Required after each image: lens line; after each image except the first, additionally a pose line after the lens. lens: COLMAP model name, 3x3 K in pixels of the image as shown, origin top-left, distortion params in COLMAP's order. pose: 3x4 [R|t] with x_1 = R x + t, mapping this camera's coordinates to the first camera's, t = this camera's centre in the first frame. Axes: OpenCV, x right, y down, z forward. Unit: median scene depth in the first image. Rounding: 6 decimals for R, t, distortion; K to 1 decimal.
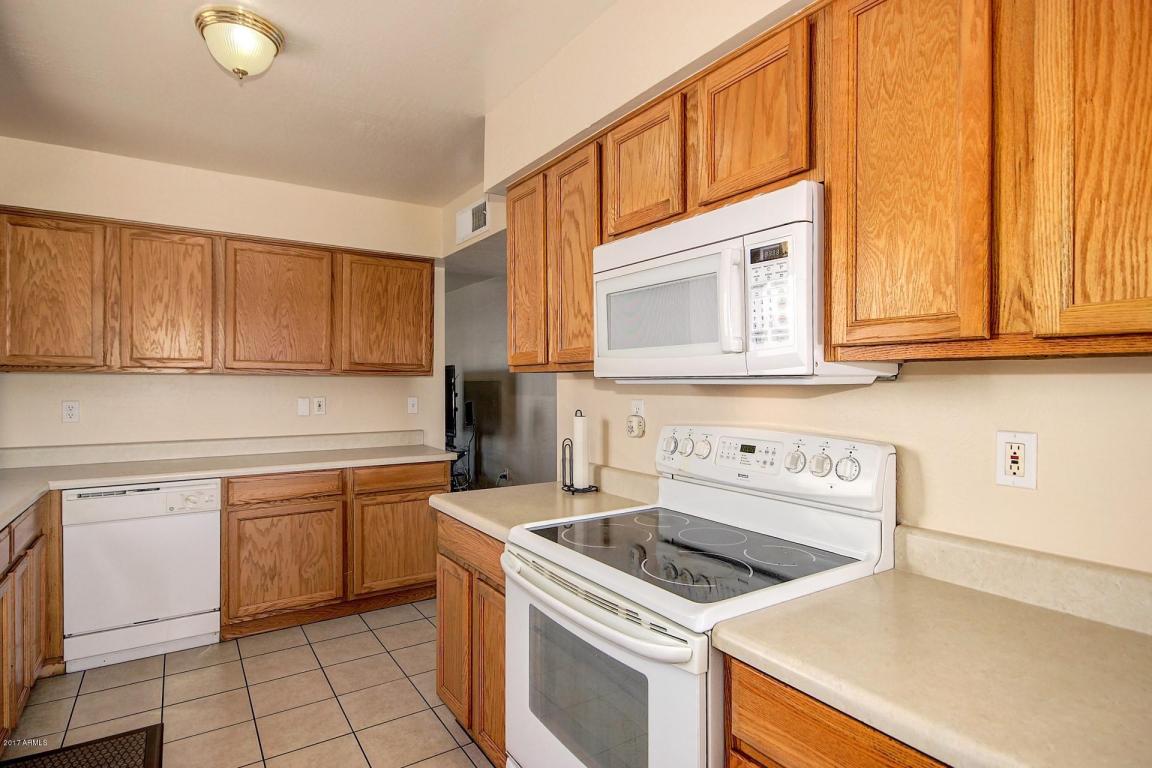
lens RADIAL K [[578.9, 0, 508.7], [0, 578.9, 385.4], [0, 0, 1]] dist [-0.002215, -0.000610]
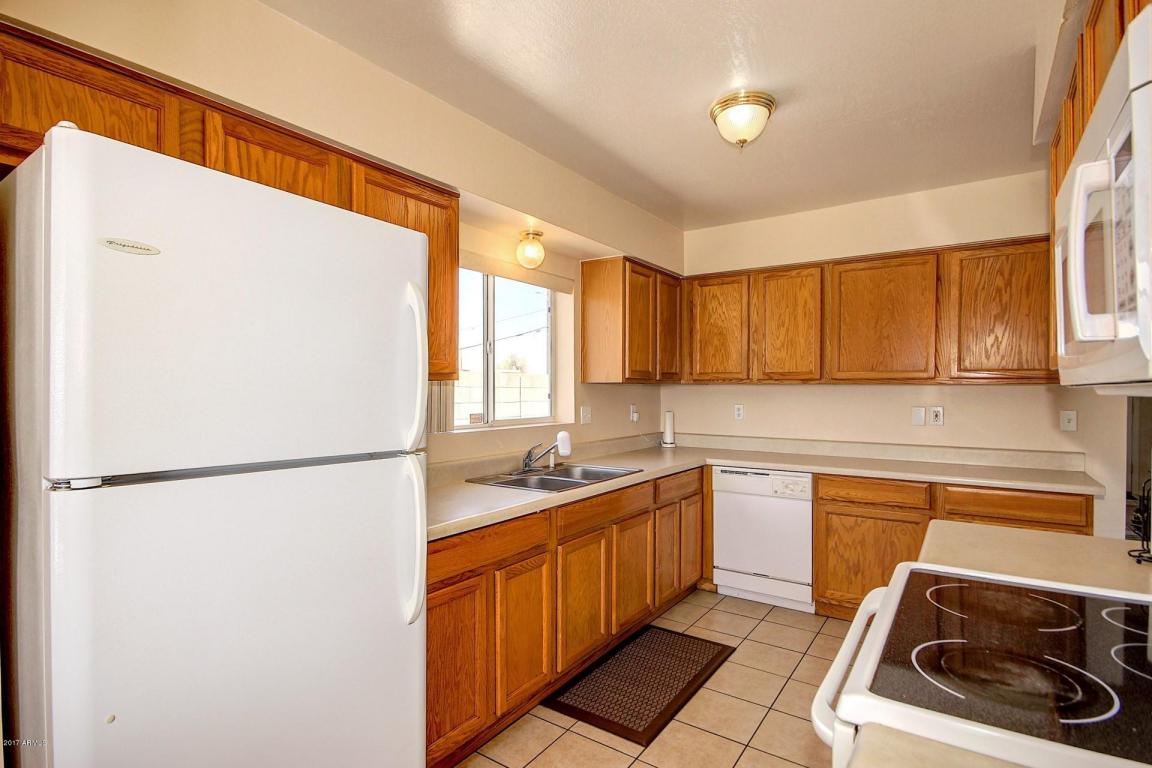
lens RADIAL K [[552.5, 0, 617.9], [0, 552.5, 400.5], [0, 0, 1]] dist [0.001151, 0.000131]
pose [[0.444995, 0.018399, -0.895344, 0.311068], [-0.006498, 0.999829, 0.017316, -0.003469], [0.895510, -0.001887, 0.445038, 0.147194]]
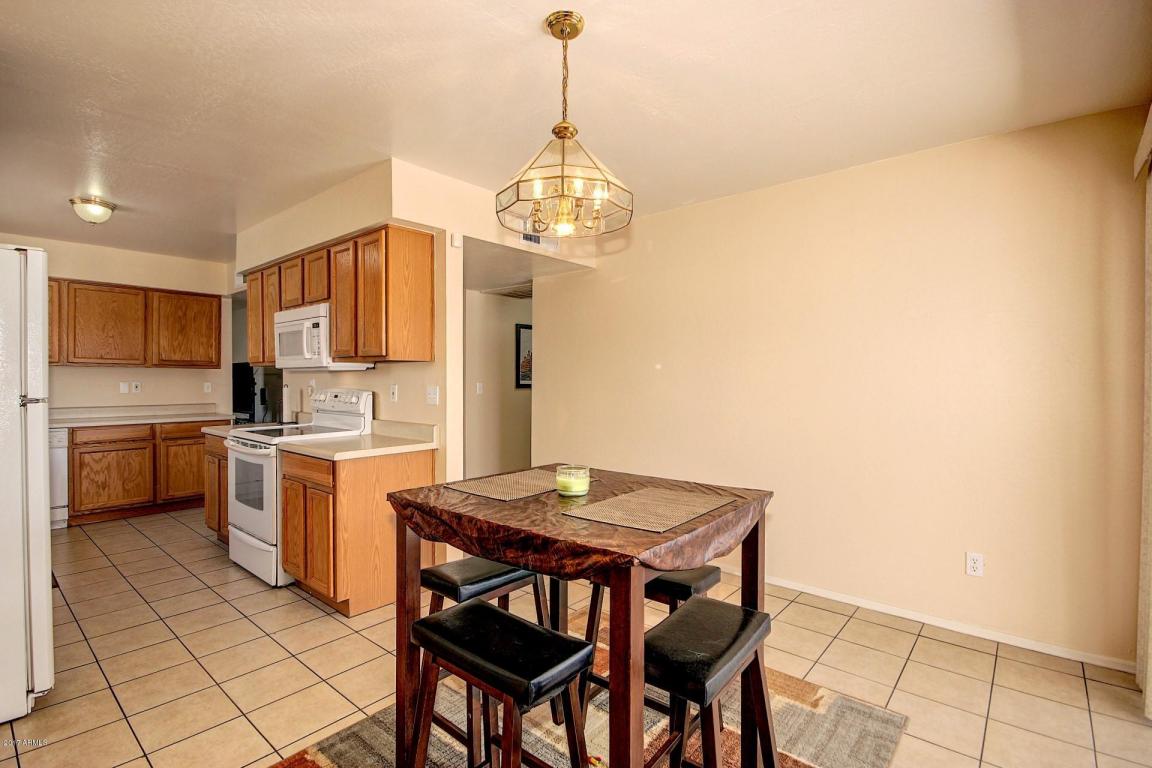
lens RADIAL K [[564.3, 0, 575.2], [0, 564.3, 385.6], [0, 0, 1]] dist [-0.000281, -0.016893]
pose [[0.940627, -0.001946, 0.339435, 0.325539], [0.000460, 0.999990, 0.004458, 0.030019], [-0.339441, -0.004037, 0.940619, -0.982840]]
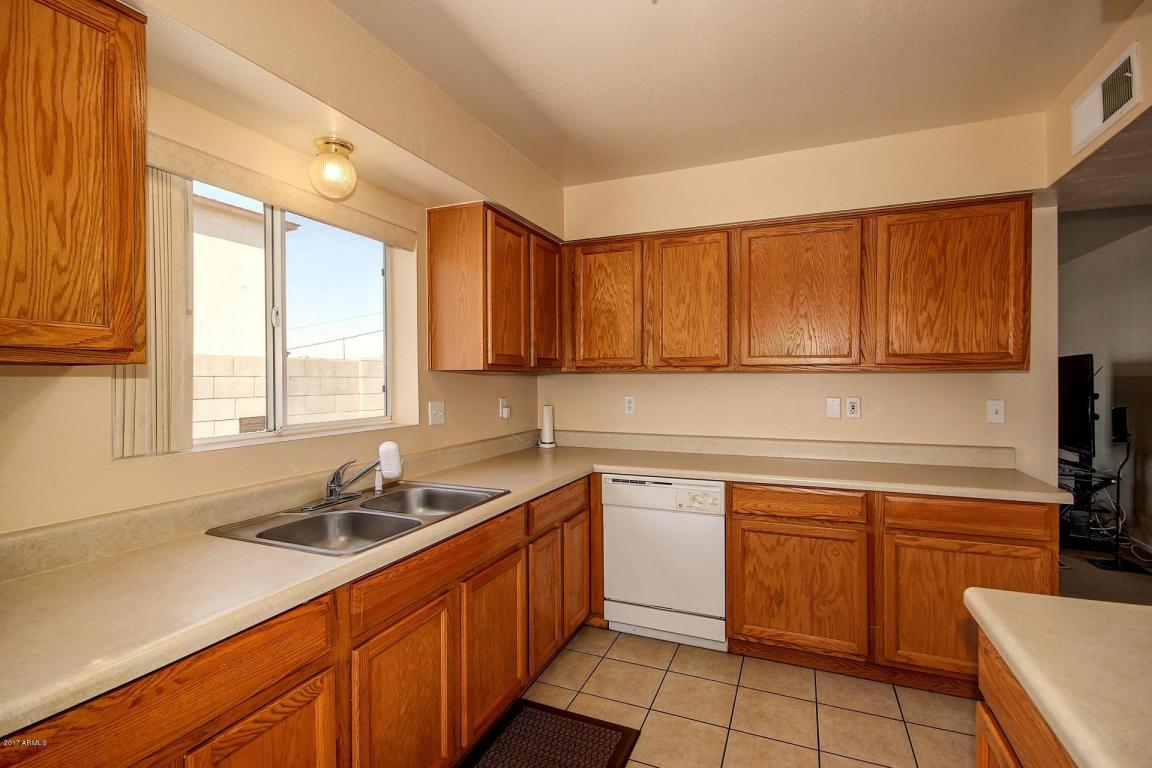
lens RADIAL K [[493.4, 0, 614.3], [0, 493.4, 383.2], [0, 0, 1]] dist [0.003071, 0.000330]
pose [[0.629972, 0.005518, -0.776598, 0.012955], [-0.000642, 0.999978, 0.006585, -0.005527], [0.776618, -0.003650, 0.629962, 0.339489]]
